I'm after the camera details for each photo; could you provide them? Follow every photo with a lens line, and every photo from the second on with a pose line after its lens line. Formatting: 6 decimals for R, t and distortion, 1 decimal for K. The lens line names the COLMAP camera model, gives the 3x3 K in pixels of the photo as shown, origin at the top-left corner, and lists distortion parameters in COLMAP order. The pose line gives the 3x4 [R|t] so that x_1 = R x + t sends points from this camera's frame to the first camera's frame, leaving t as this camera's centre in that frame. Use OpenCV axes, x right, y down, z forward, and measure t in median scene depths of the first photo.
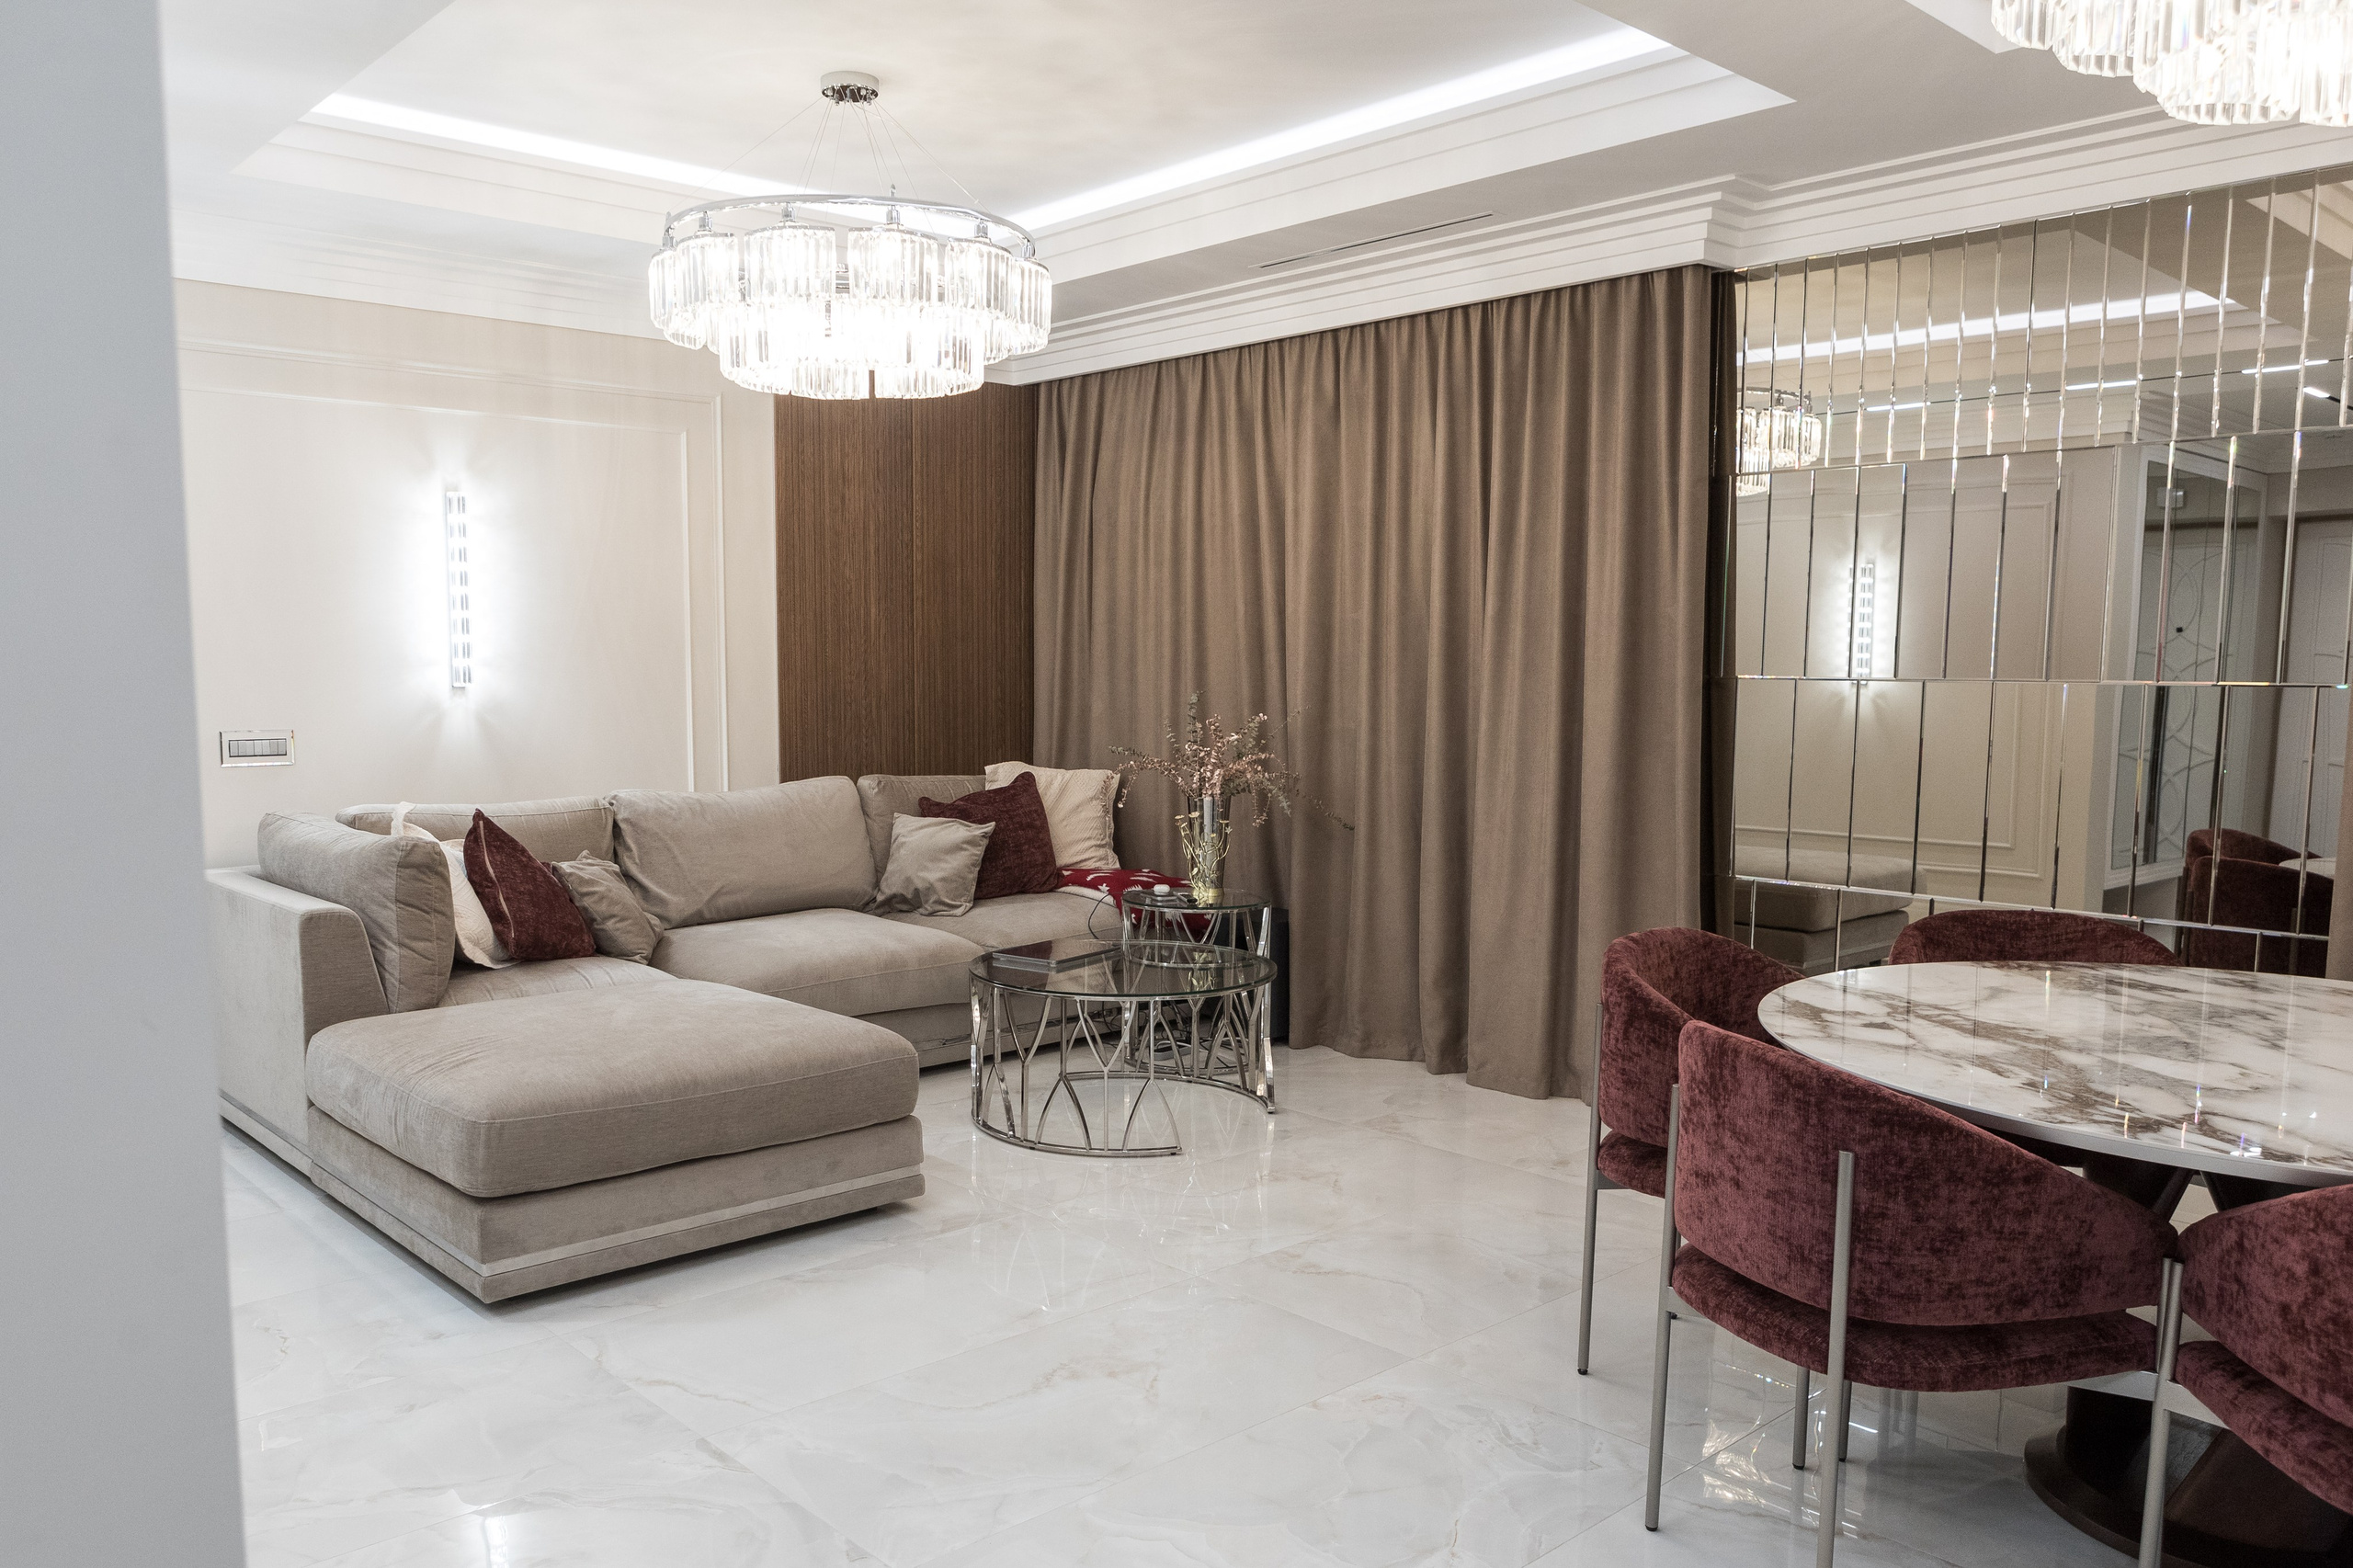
lens RADIAL K [[1763.9, 0, 1092.6], [0, 1763.9, 811.5], [0, 0, 1]] dist [-0.008443, -0.000460]
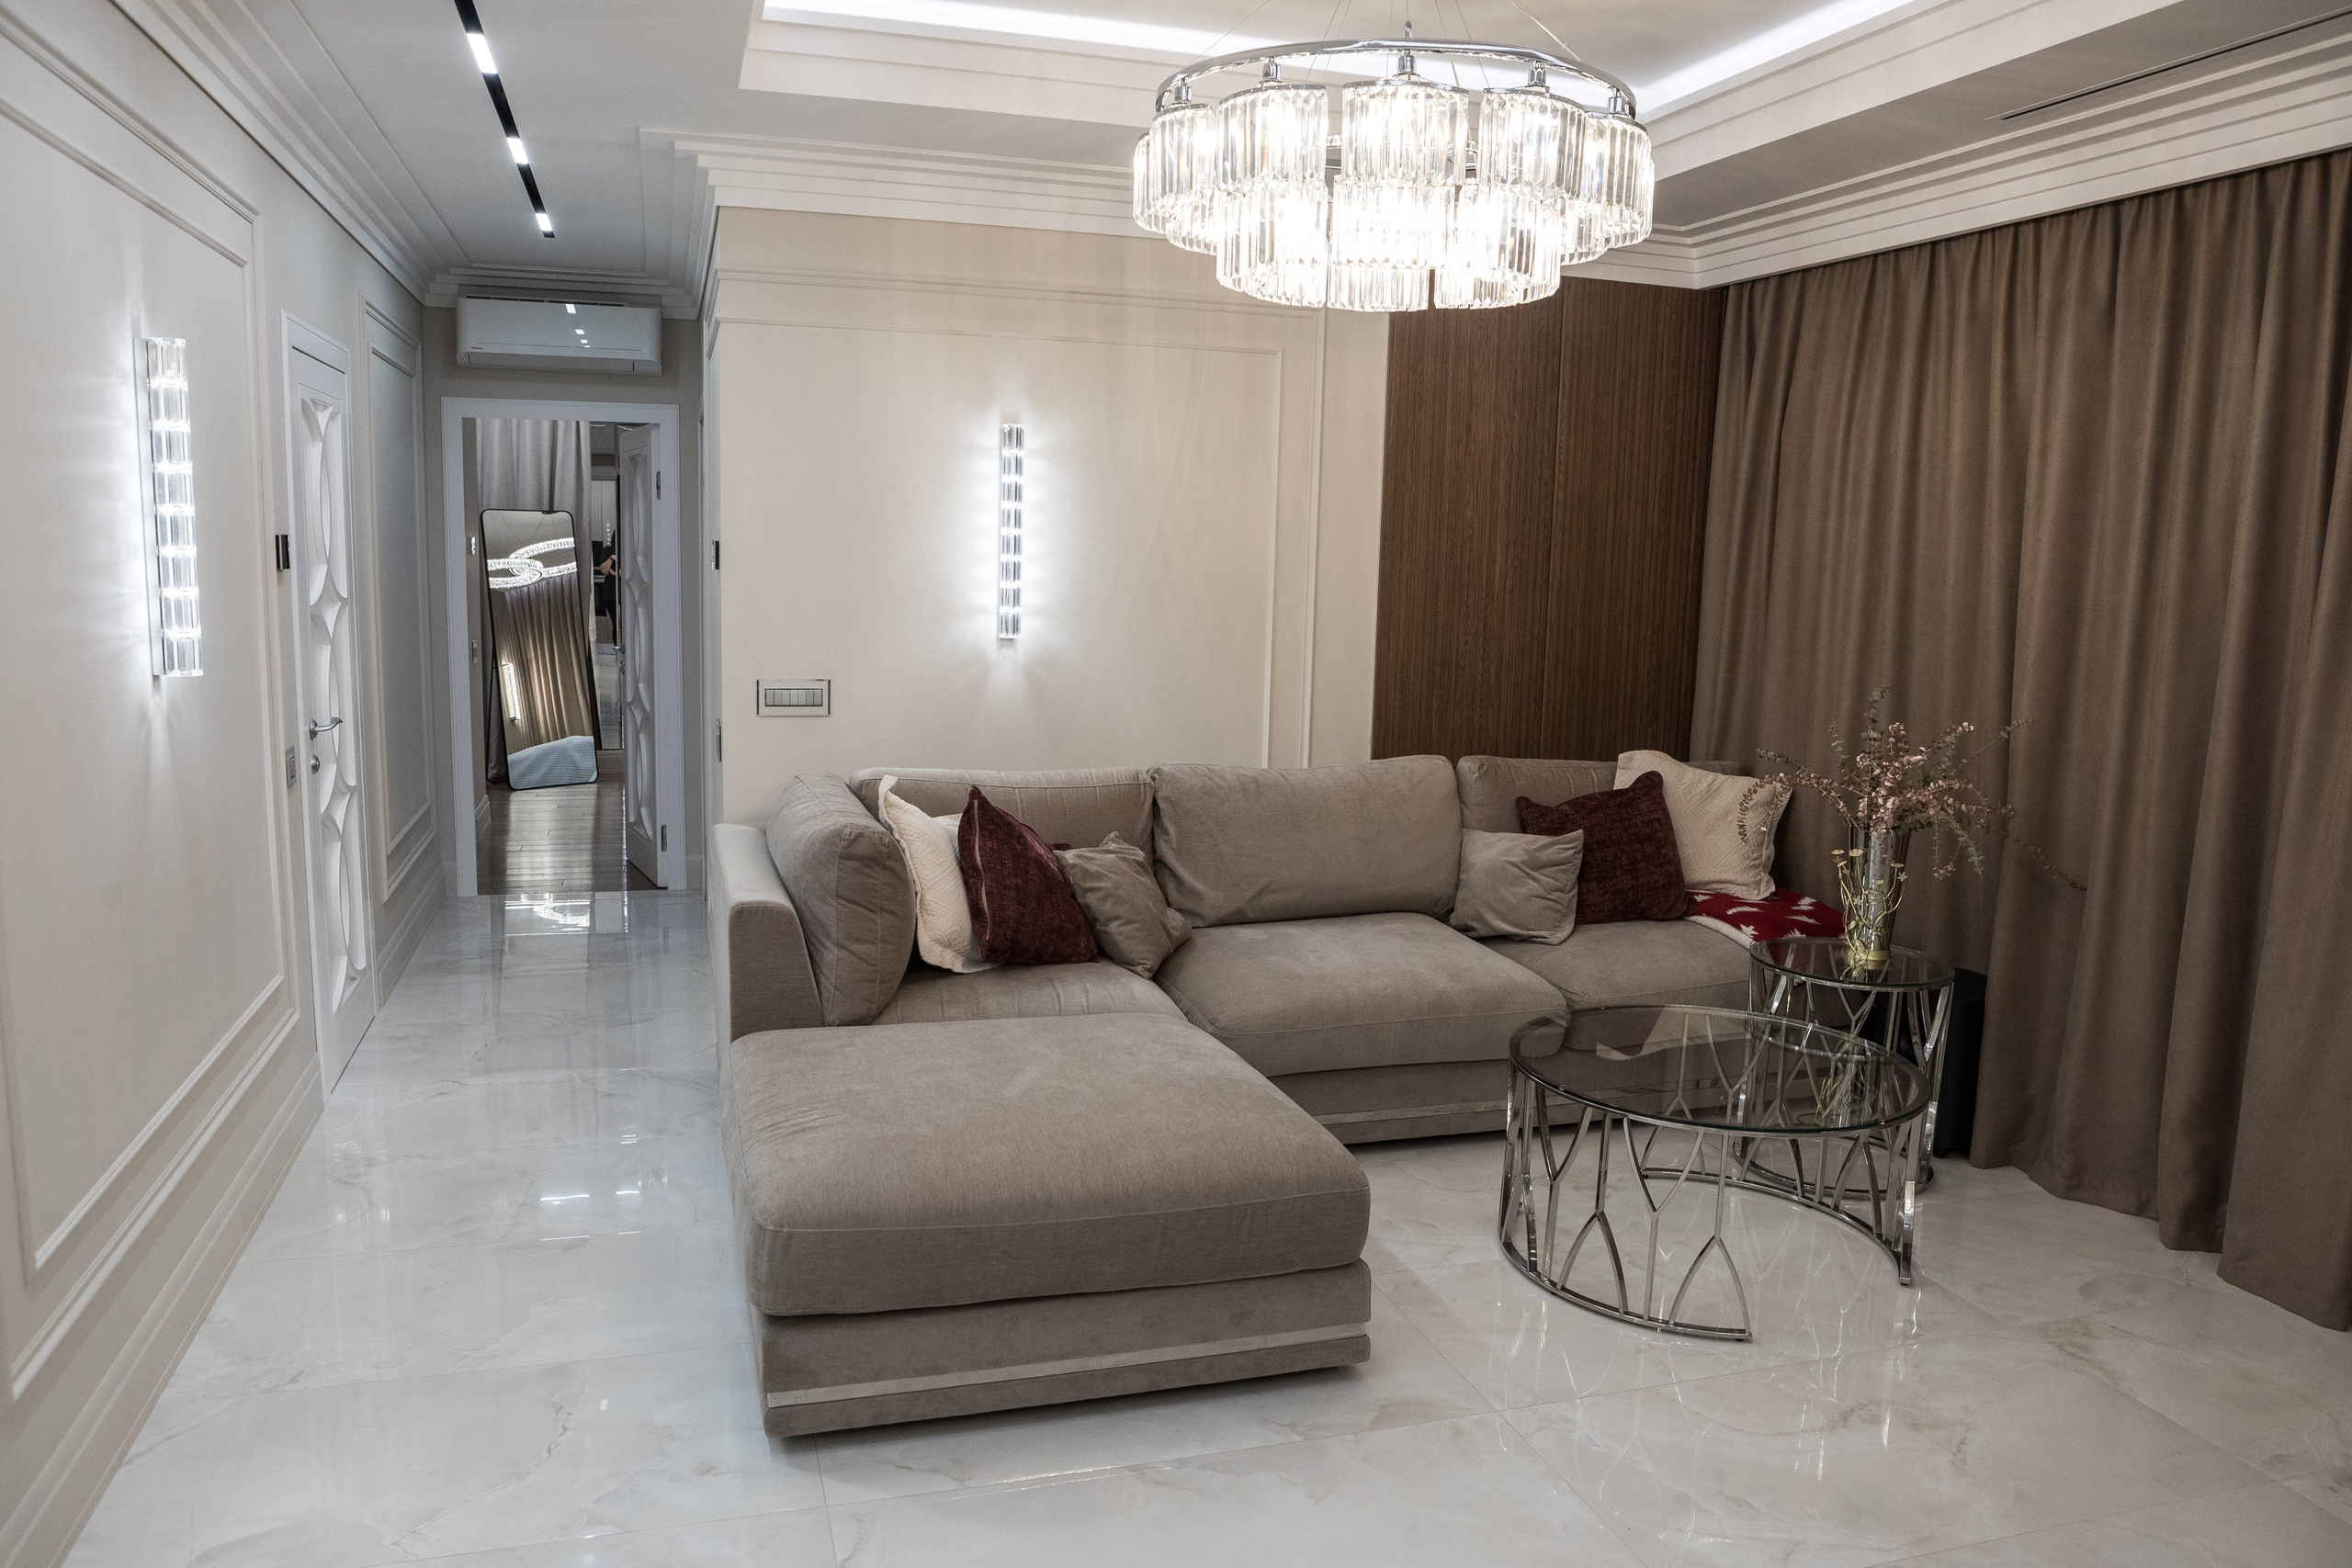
lens RADIAL K [[1689.9, 0, 1187.3], [0, 1689.9, 776.7], [0, 0, 1]] dist [-0.097588, 0.079825]
pose [[0.918199, 0.079666, -0.388026, 0.070242], [-0.063059, 0.996473, 0.055367, -0.053268], [0.391068, -0.026369, 0.919984, 0.231536]]
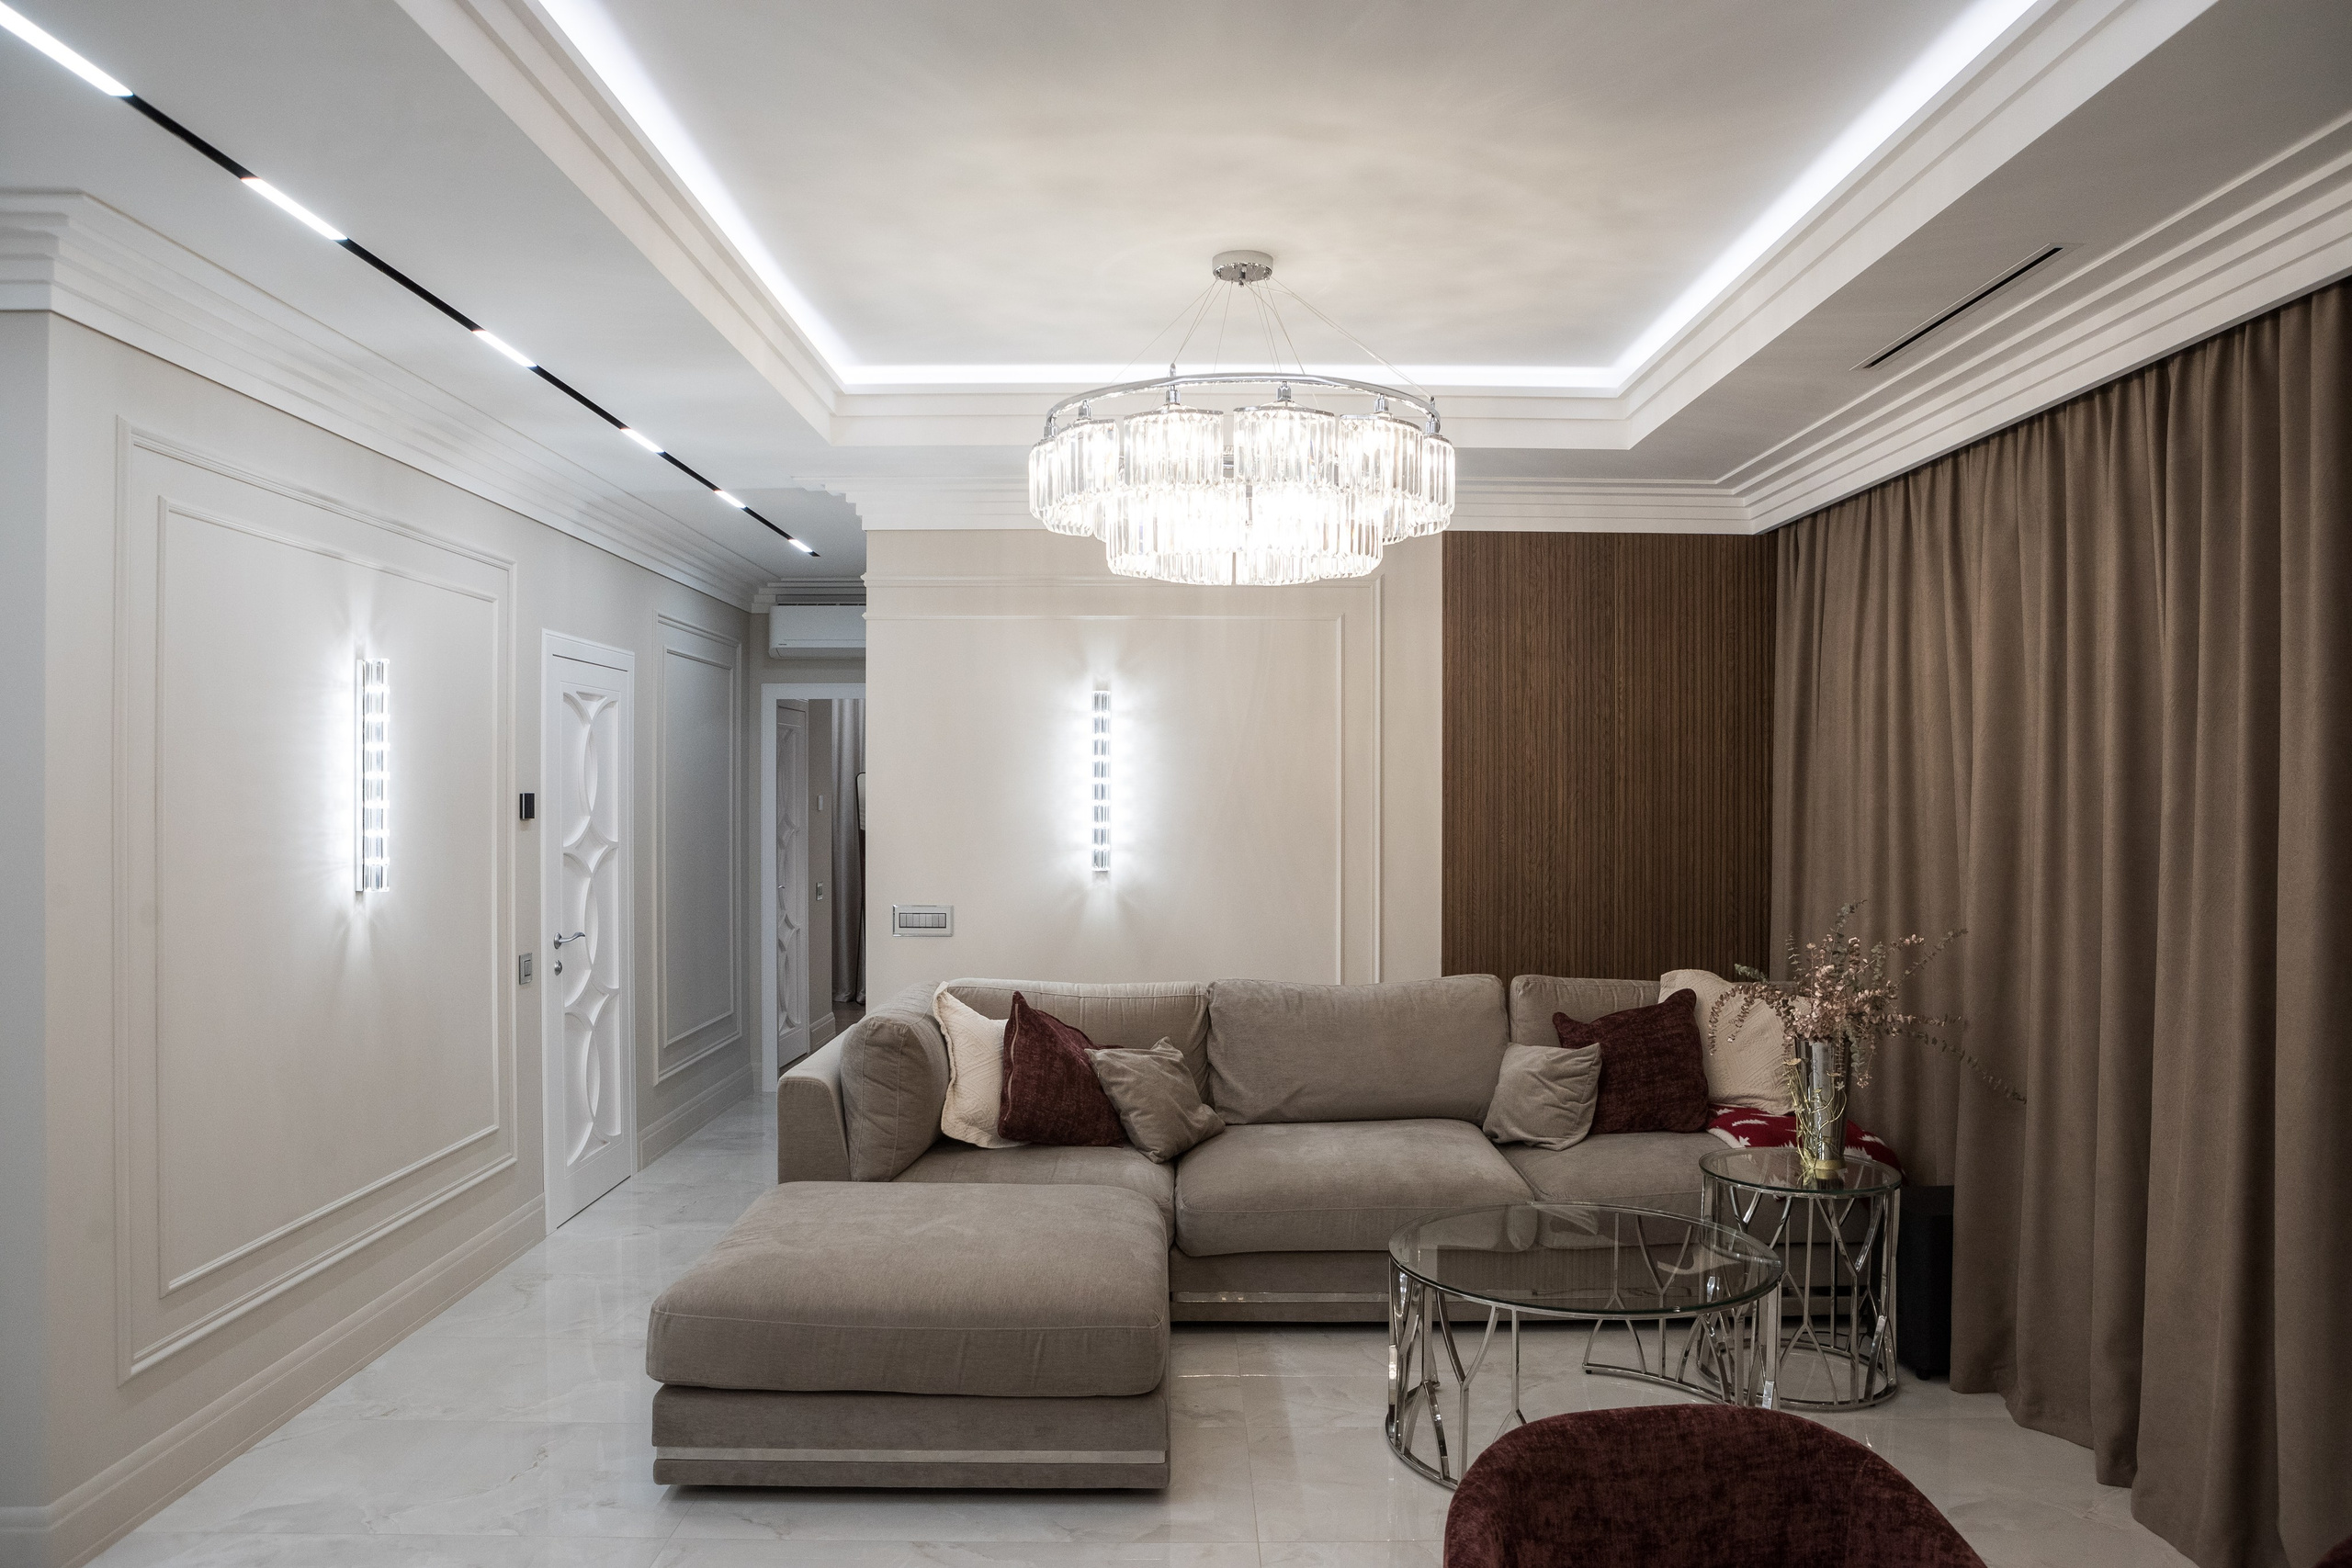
lens RADIAL K [[1622.4, 0, 1176.0], [0, 1622.4, 784.0], [0, 0, 1]] dist [-0.100680, 0.082324]
pose [[0.757937, -0.003552, -0.652318, 0.317263], [-0.059284, 0.995472, -0.074303, -0.052623], [0.649628, 0.094989, 0.754295, 0.281868]]
